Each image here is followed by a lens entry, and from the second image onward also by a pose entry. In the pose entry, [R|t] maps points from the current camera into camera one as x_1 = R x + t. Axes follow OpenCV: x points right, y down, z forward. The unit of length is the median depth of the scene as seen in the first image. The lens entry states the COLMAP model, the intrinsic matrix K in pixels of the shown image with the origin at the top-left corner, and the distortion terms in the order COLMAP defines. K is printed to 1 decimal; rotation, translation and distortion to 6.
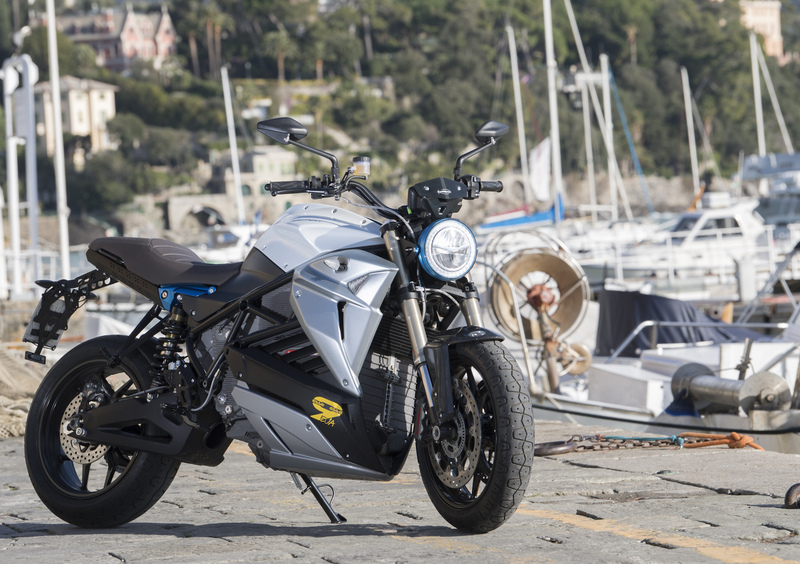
lens RADIAL K [[3703.1, 0, 399.3], [0, 3703.1, 282.0], [0, 0, 1]] dist [1.283187, 0.000000]
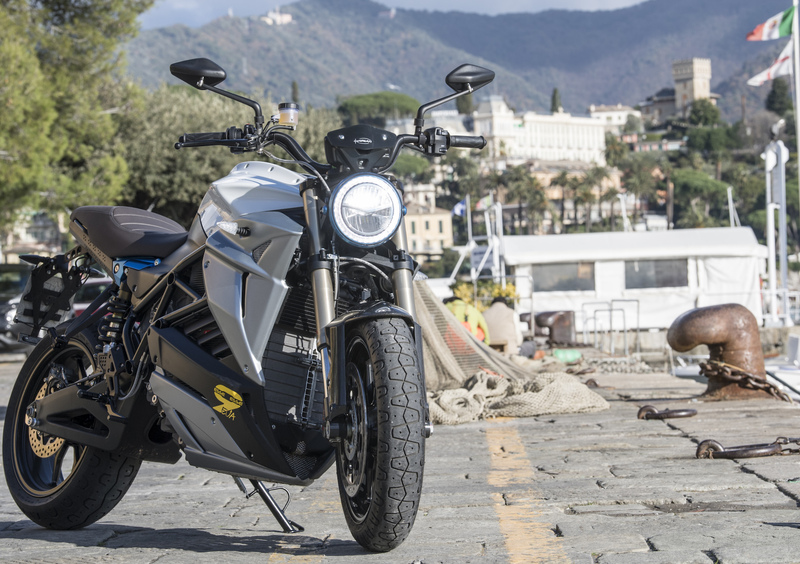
lens RADIAL K [[2719.5, 0, 402.0], [0, 2719.5, 281.6], [0, 0, 1]] dist [0.749092, 0.000000]
pose [[0.968386, 0.002949, -0.249437, 0.171783], [-0.006086, 0.999912, -0.011808, 0.014334], [0.249381, 0.012953, 0.968319, 0.402342]]
